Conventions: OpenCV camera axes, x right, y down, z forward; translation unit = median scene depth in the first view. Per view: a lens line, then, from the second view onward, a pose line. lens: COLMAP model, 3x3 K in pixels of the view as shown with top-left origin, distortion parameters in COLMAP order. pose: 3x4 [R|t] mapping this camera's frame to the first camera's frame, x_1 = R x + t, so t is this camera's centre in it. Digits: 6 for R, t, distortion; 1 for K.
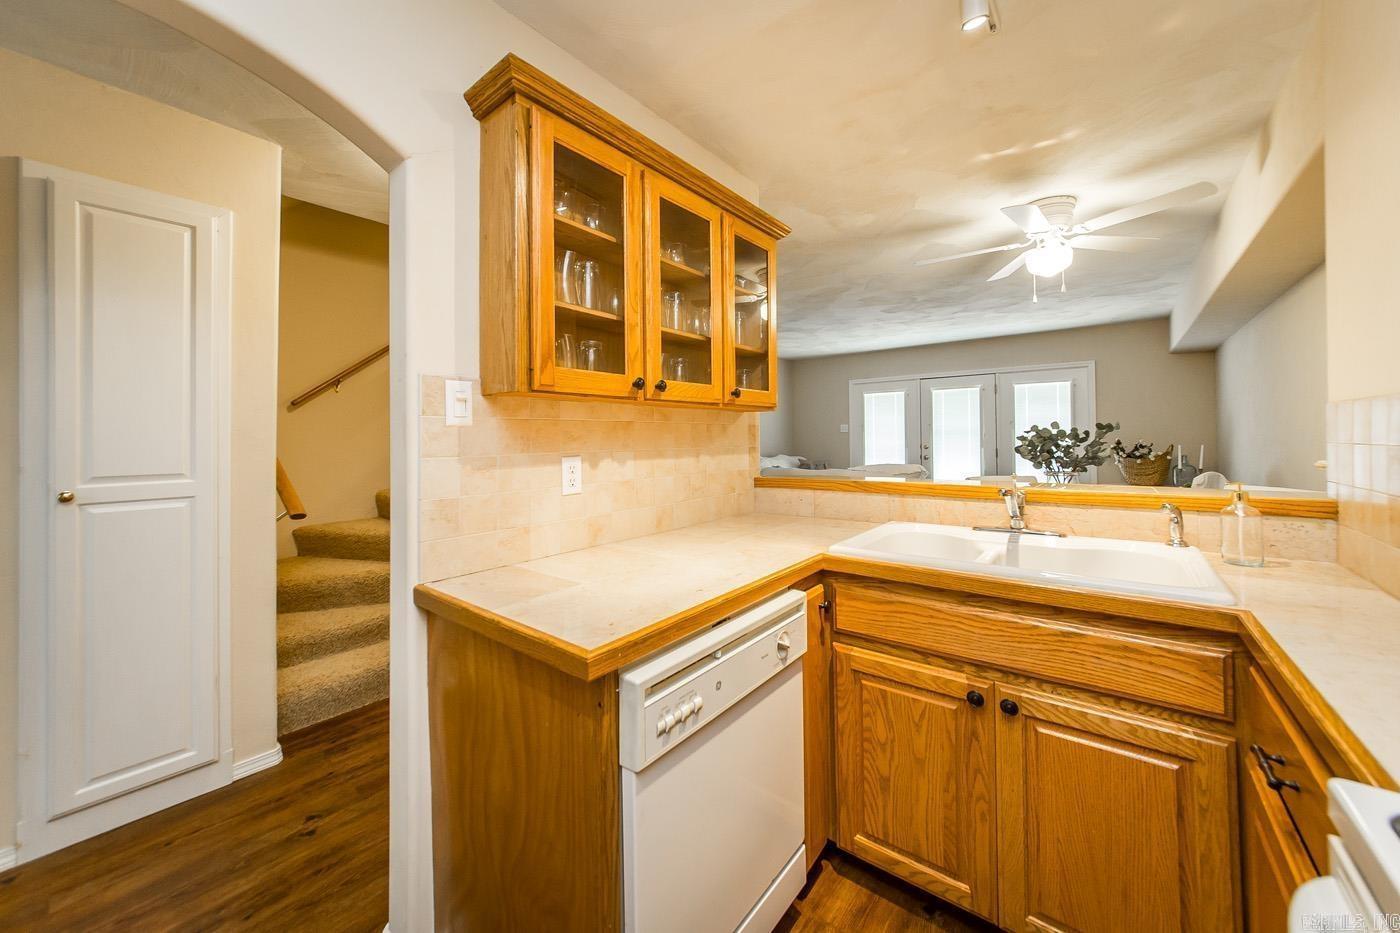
lens RADIAL K [[513.2, 0, 671.5], [0, 513.2, 438.1], [0, 0, 1]] dist [0.012151, -0.000405]
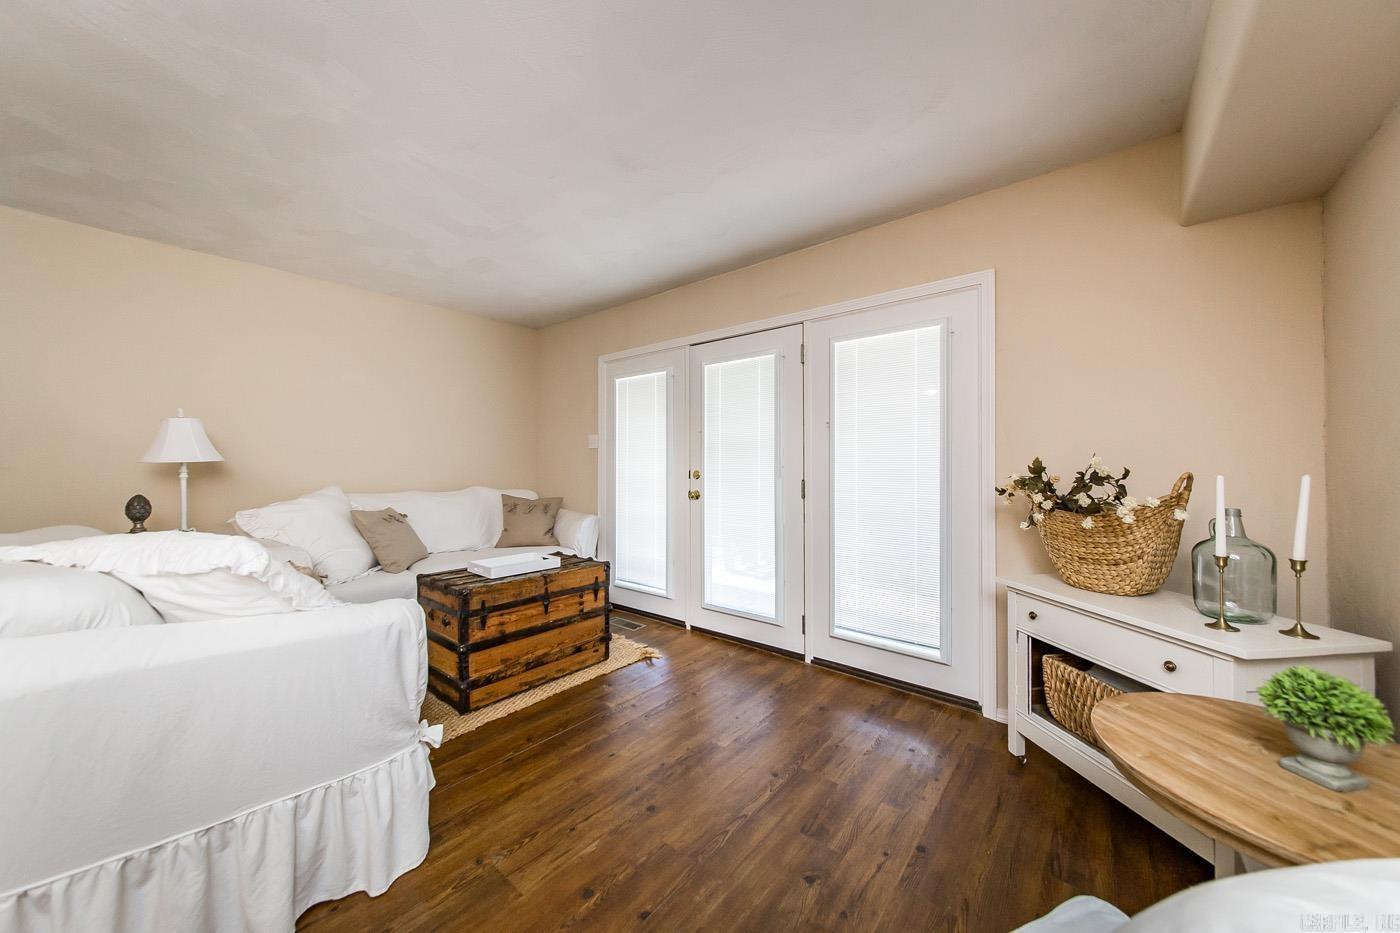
lens RADIAL K [[513.2, 0, 644.5], [0, 513.2, 461.1], [0, 0, 1]] dist [0.012151, -0.000405]
pose [[0.999466, 0.009465, -0.031265, 0.620405], [-0.009650, 0.999937, -0.005777, 0.009163], [0.031208, 0.006076, 0.999494, 0.650587]]
